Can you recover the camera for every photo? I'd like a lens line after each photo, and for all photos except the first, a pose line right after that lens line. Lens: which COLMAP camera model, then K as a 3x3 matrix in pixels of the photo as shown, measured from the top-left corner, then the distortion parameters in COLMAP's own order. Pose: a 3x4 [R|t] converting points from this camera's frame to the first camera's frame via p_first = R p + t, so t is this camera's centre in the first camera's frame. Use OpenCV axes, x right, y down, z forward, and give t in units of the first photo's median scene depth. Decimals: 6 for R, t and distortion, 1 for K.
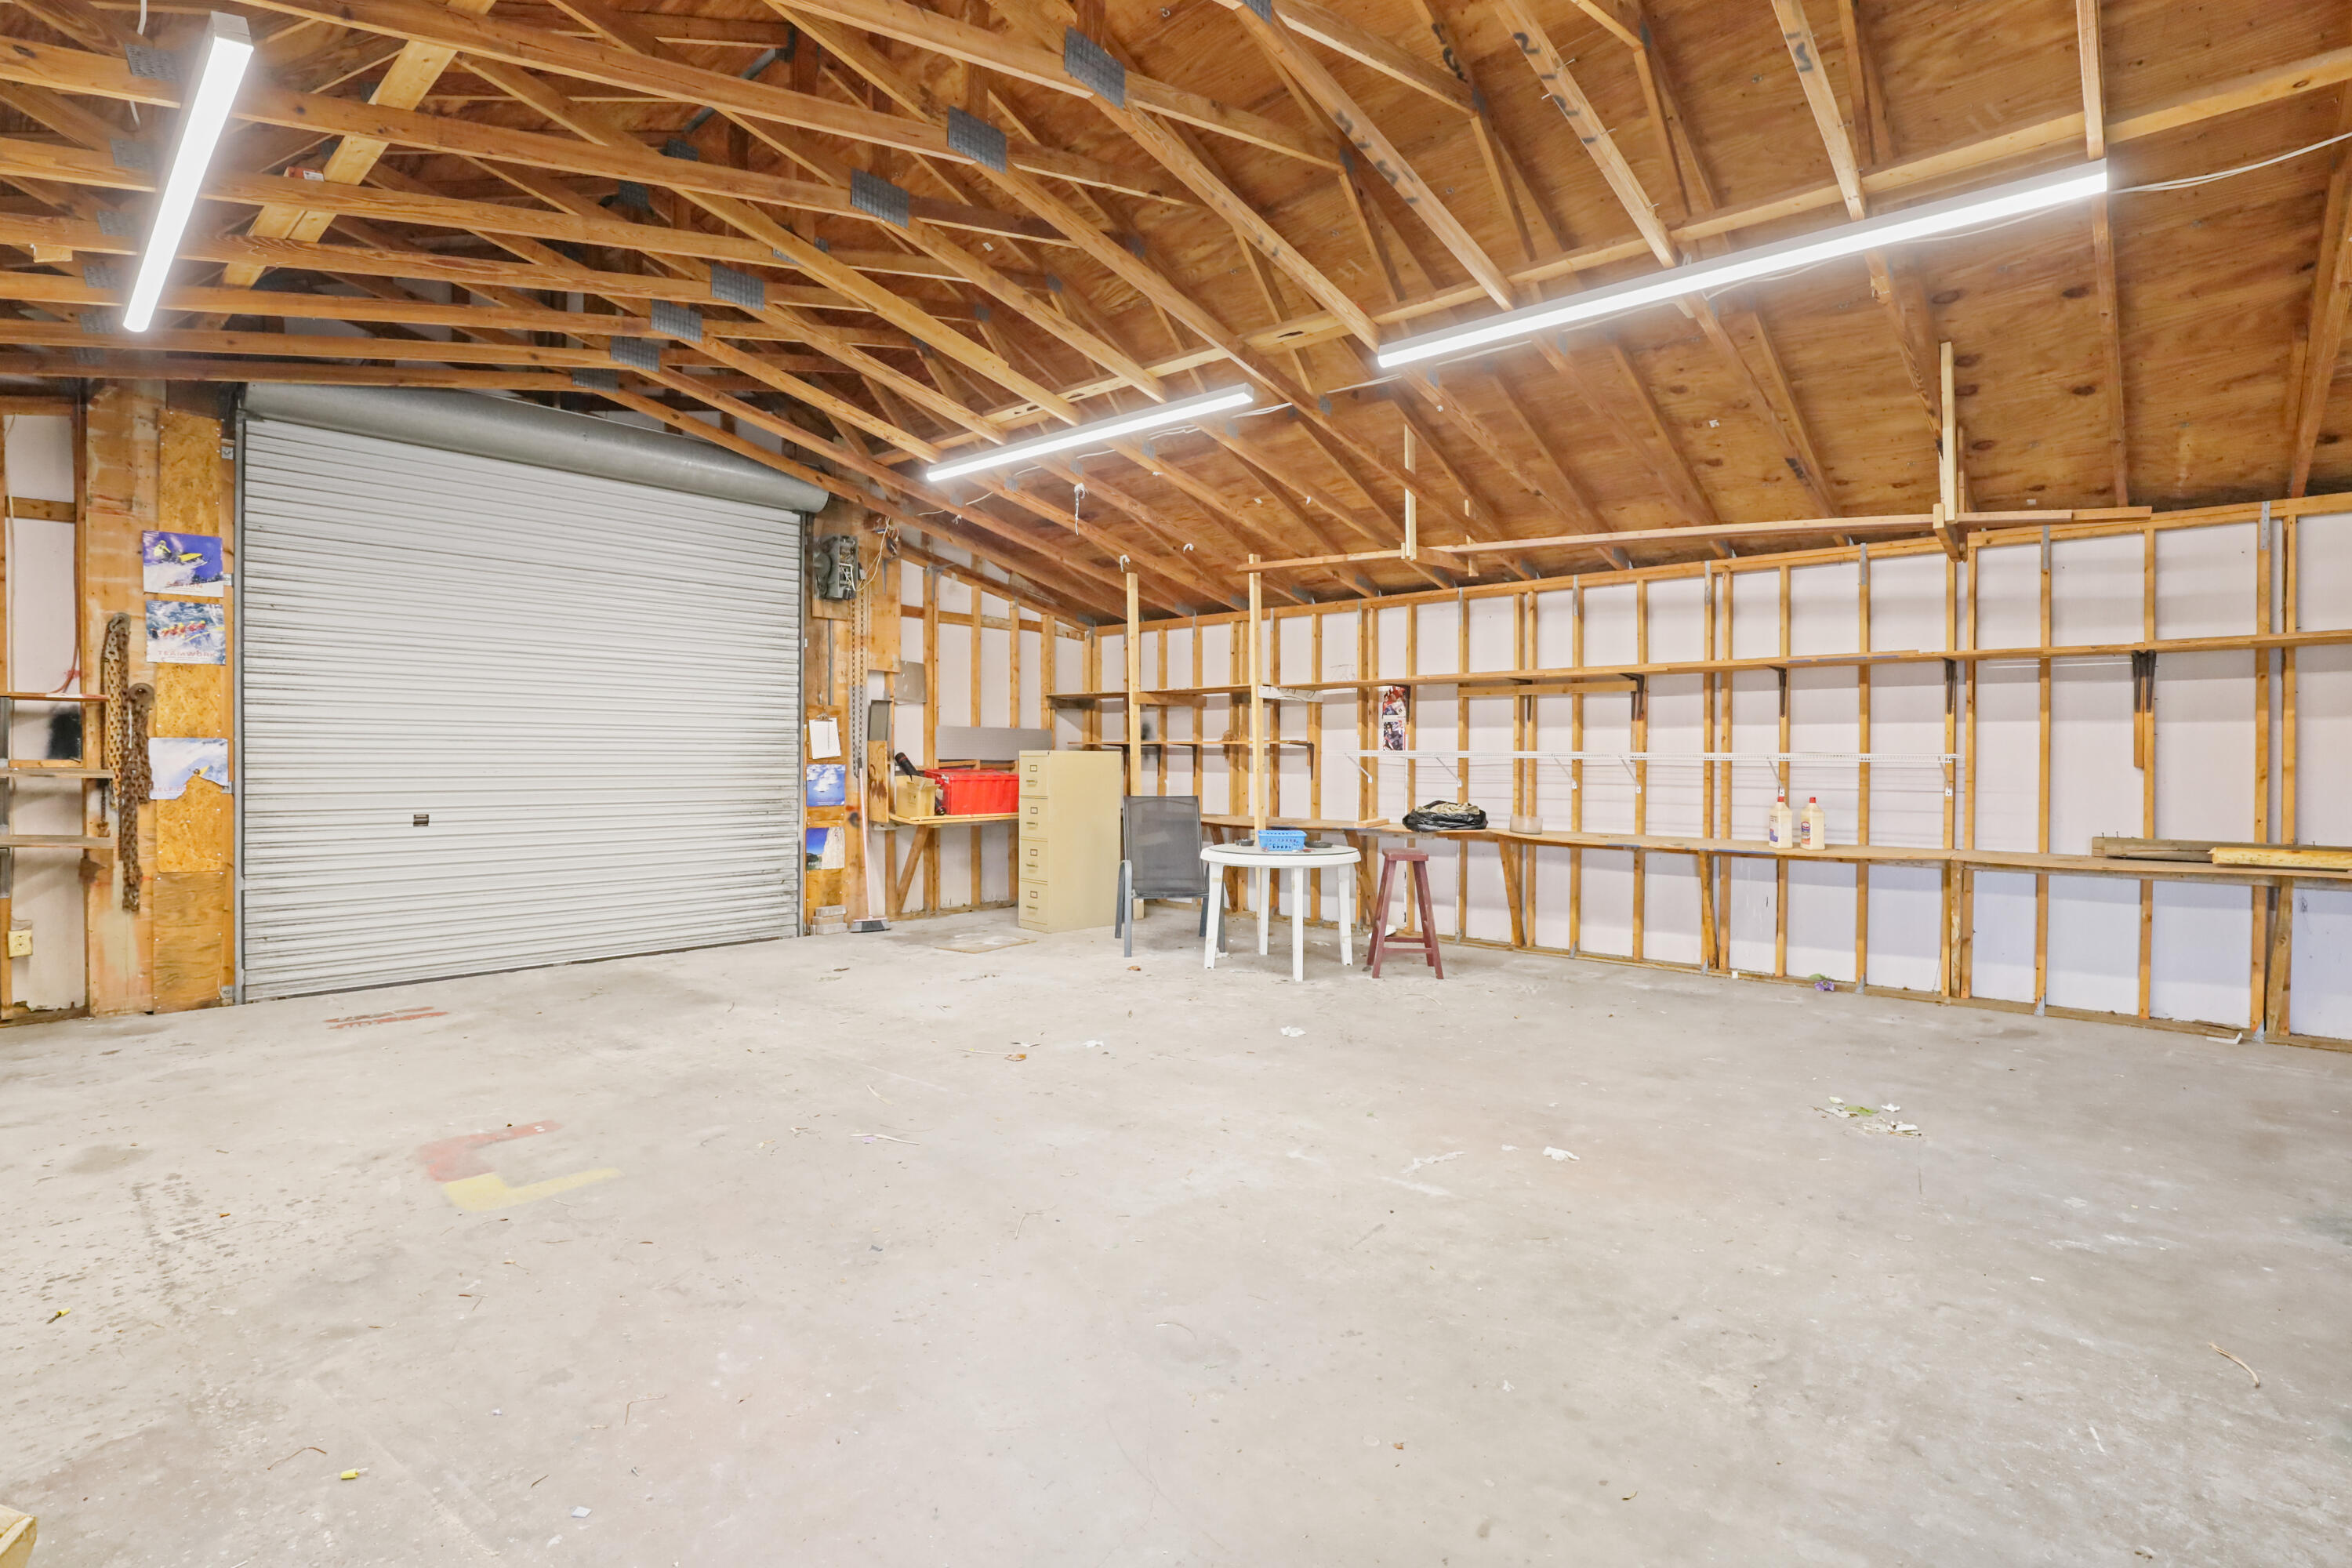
lens RADIAL K [[1104.9, 0, 1194.6], [0, 1104.9, 756.3], [0, 0, 1]] dist [-0.031971, 0.001096]
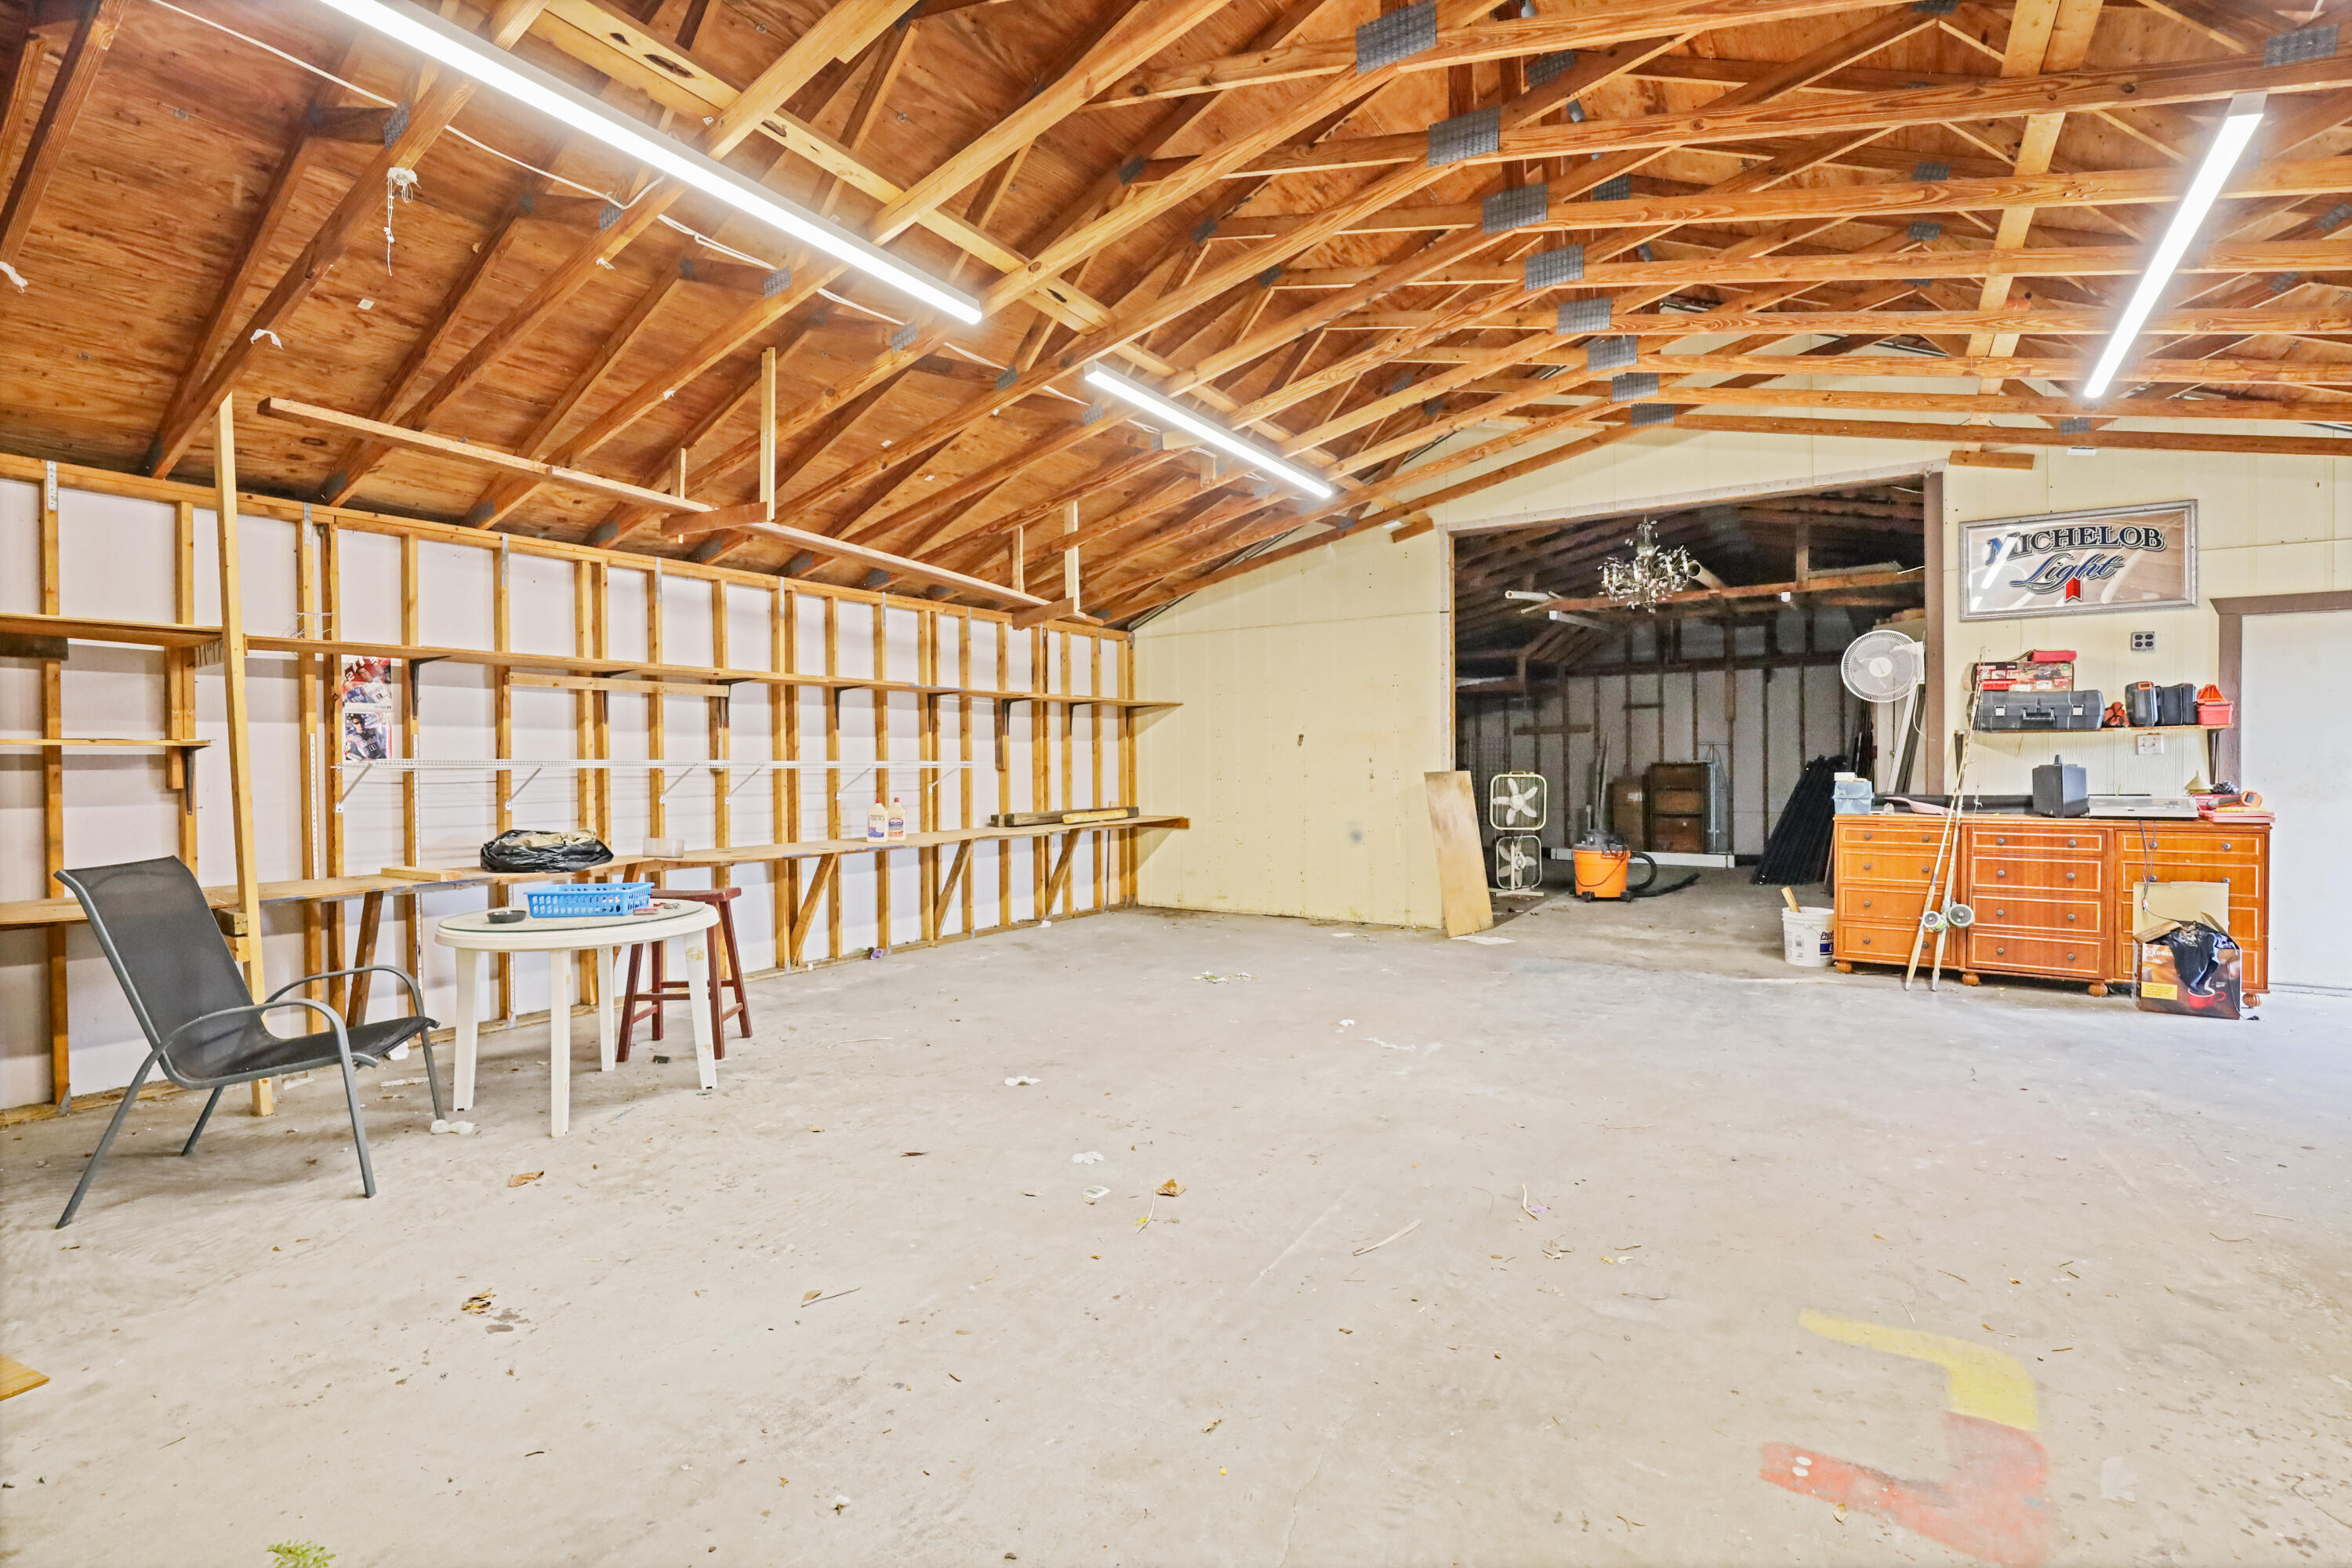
lens RADIAL K [[1075.4, 0, 1178.0], [0, 1075.4, 772.1], [0, 0, 1]] dist [-0.024624, 0.007641]
pose [[-0.149141, -0.013840, 0.988719, -1.055513], [0.000513, 0.999901, 0.014074, -0.011910], [-0.988816, 0.002606, -0.149119, 1.363547]]
